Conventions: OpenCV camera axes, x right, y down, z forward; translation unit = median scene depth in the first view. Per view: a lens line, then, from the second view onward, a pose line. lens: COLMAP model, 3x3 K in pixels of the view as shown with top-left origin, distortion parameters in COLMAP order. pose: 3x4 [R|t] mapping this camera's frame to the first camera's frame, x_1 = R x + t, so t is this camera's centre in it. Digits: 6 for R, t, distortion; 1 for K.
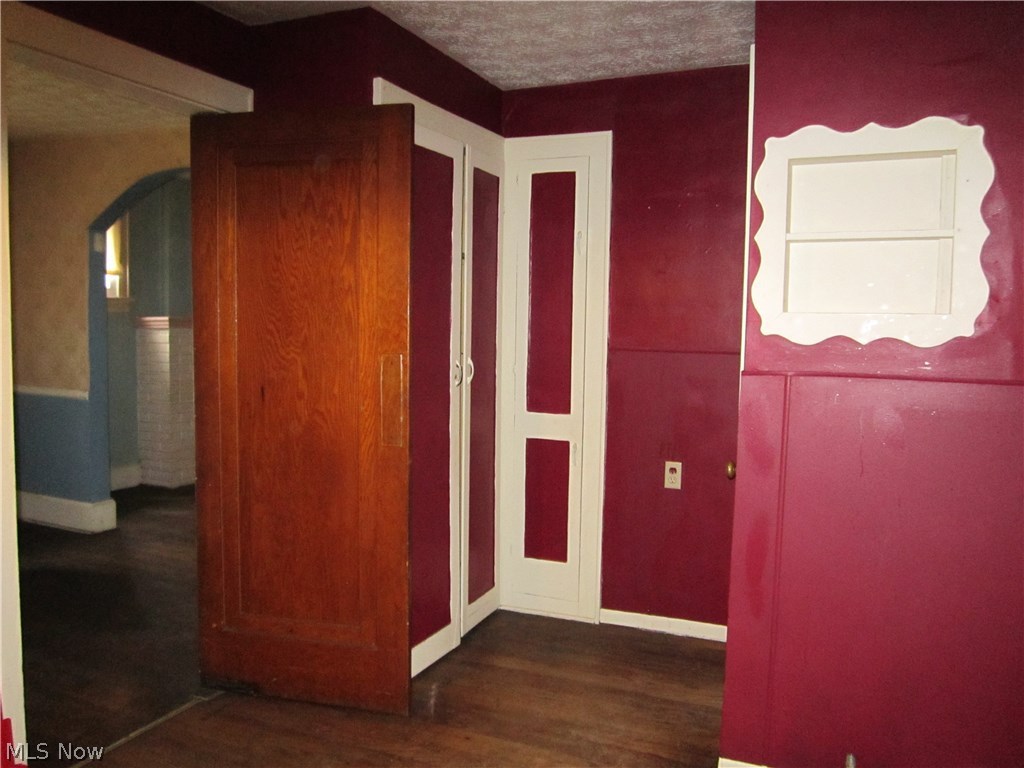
lens RADIAL K [[834.1, 0, 510.3], [0, 834.1, 384.9], [0, 0, 1]] dist [-0.063639, -0.002553]
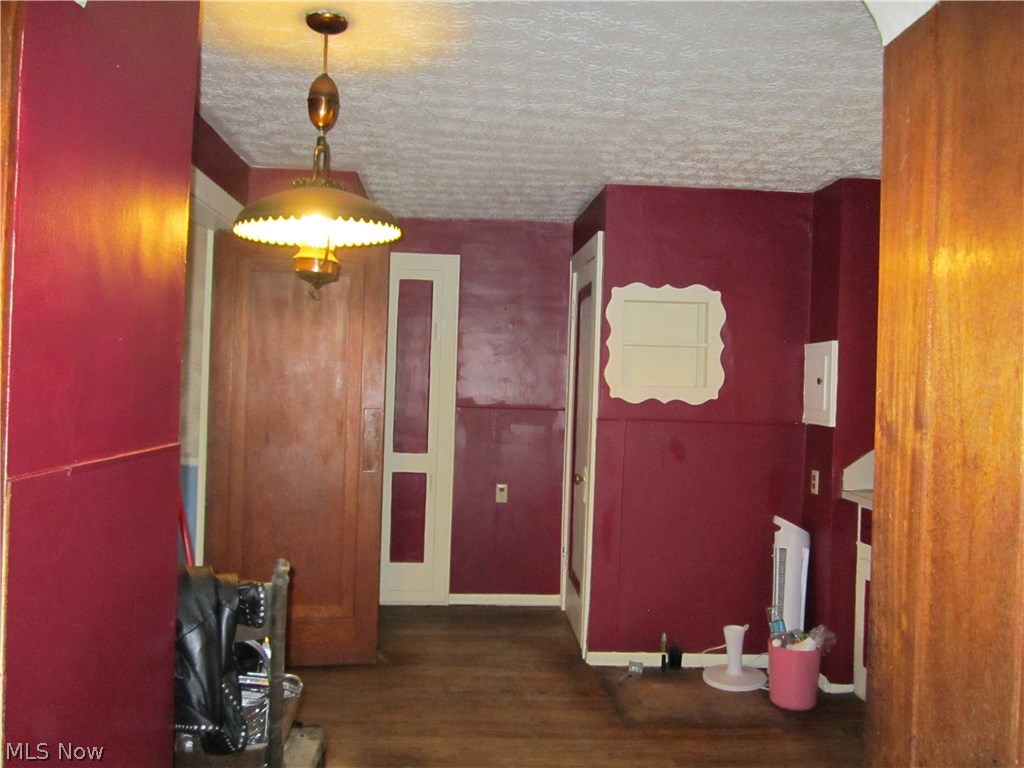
lens RADIAL K [[834.1, 0, 513.0], [0, 834.1, 382.6], [0, 0, 1]] dist [-0.063639, -0.002553]
pose [[0.893506, 0.016520, 0.448746, -0.442053], [0.016642, 0.997418, -0.069853, 0.017946], [-0.448742, 0.069882, 0.890925, -0.317115]]
